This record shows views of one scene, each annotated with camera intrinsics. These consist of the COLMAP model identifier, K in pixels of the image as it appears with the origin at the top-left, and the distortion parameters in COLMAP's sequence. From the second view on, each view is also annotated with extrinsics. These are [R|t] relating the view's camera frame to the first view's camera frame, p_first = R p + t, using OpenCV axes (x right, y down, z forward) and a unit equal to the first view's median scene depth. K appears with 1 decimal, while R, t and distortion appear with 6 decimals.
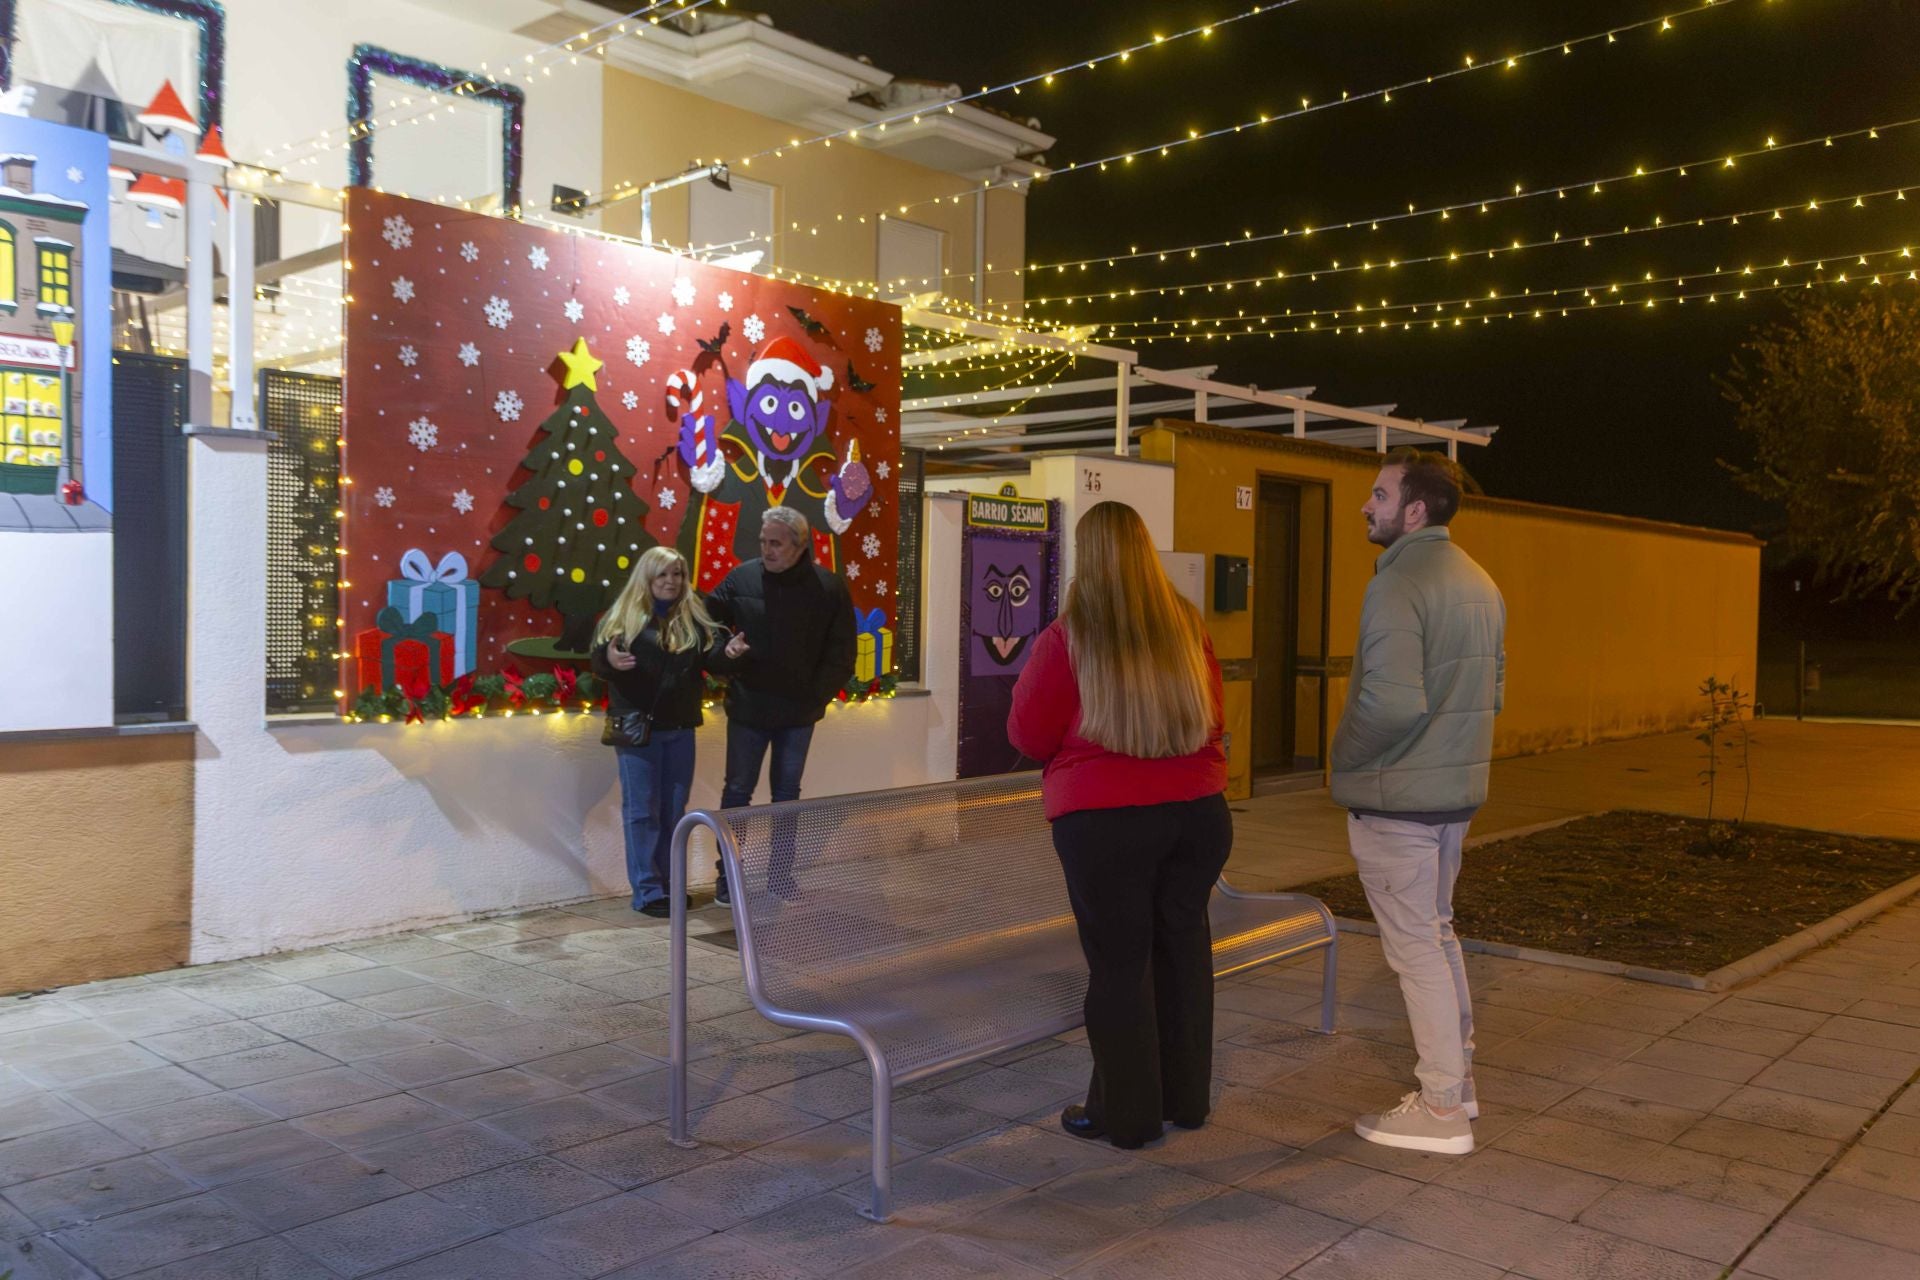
lens RADIAL K [[1614.4, 0, 960.0], [0, 1614.4, 640.0], [0, 0, 1]] dist [-0.009855, 0.005131]
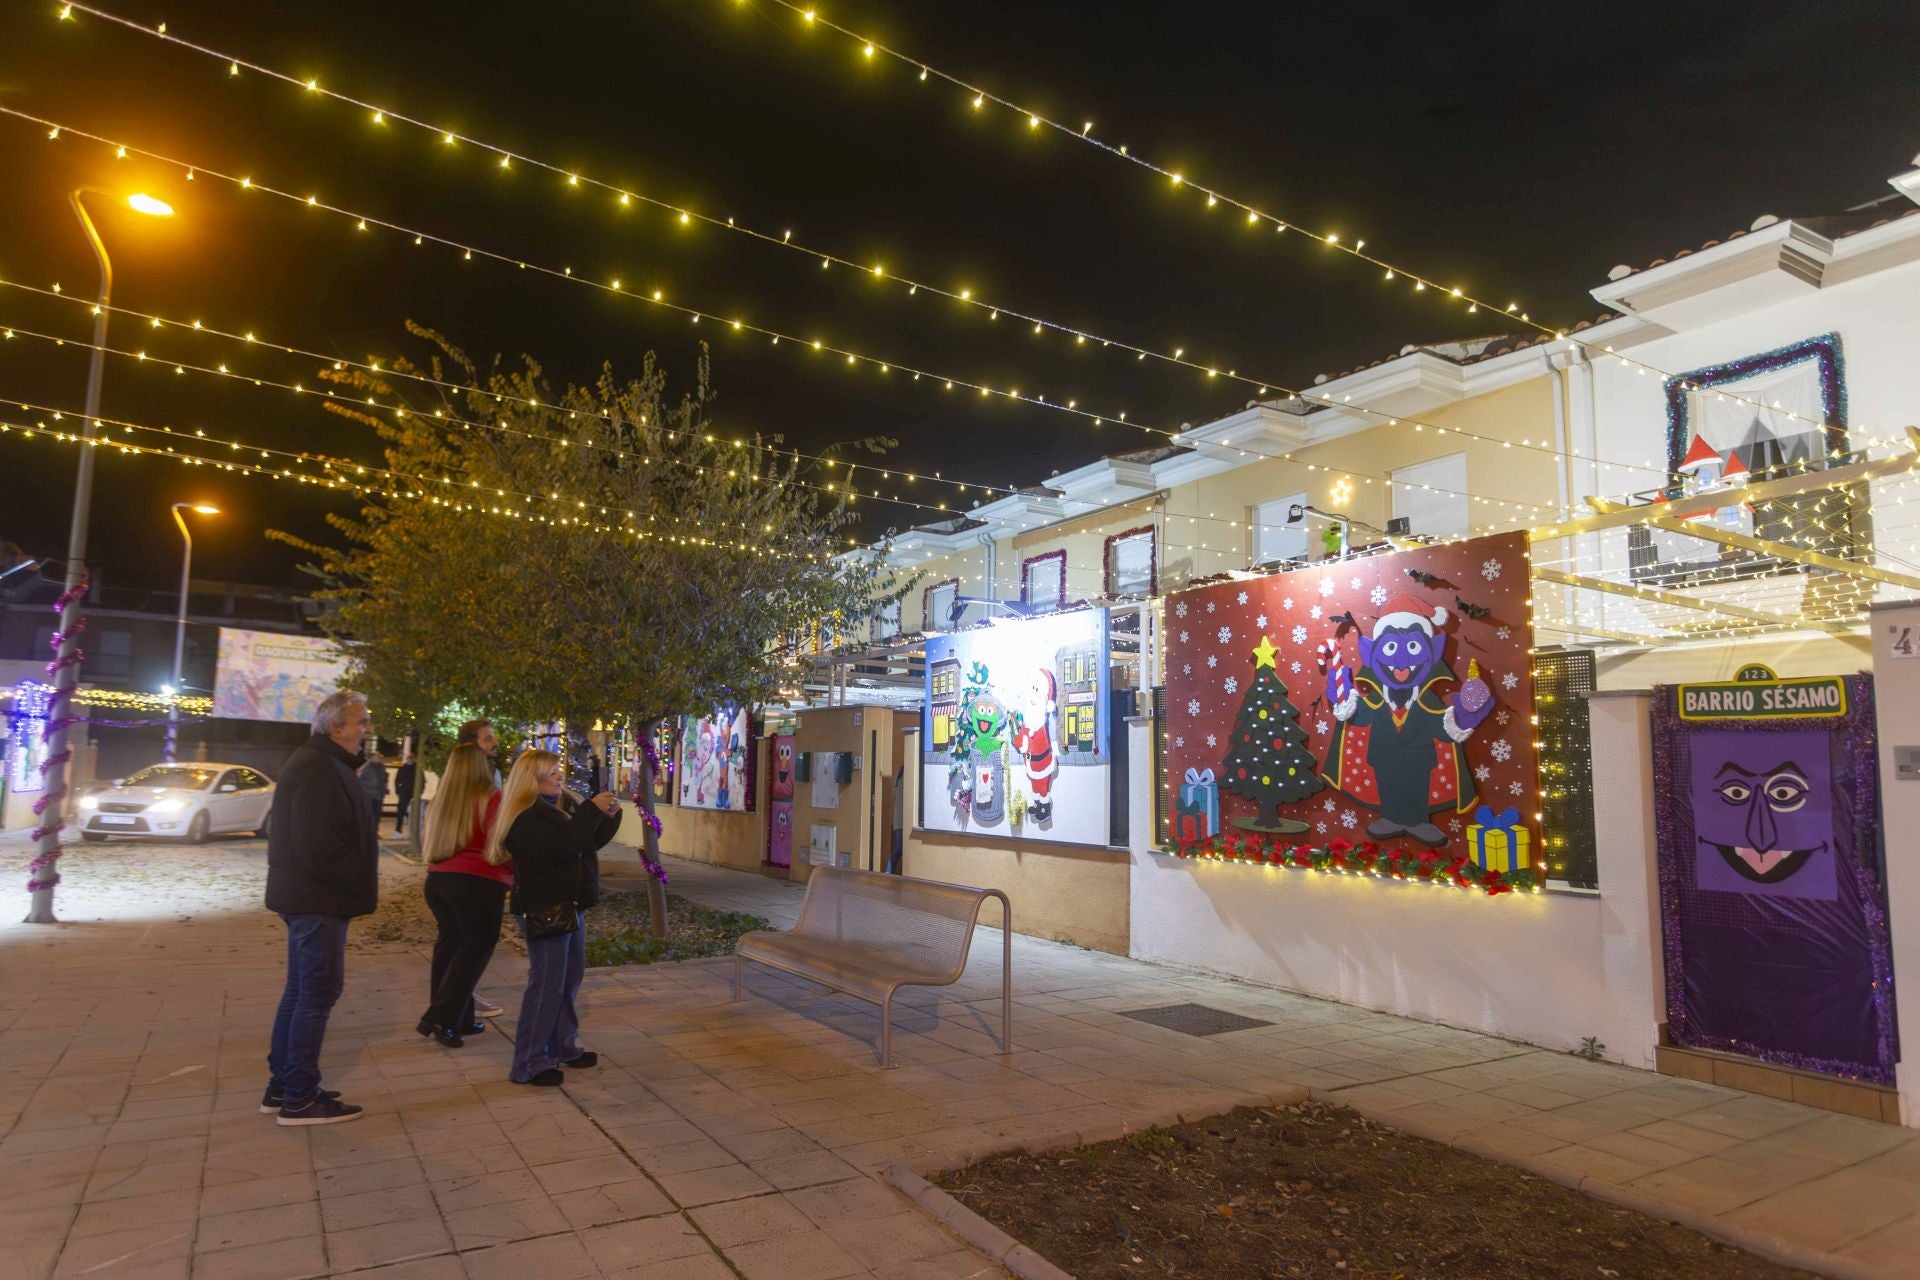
lens RADIAL K [[1208.2, 0, 960.0], [0, 1208.2, 640.0], [0, 0, 1]] dist [-0.005053, 0.003900]
pose [[-0.322847, -0.125890, -0.938041, 0.958817], [-0.044412, 0.992038, -0.117851, -0.021535], [0.945409, 0.003613, -0.325867, 1.027374]]
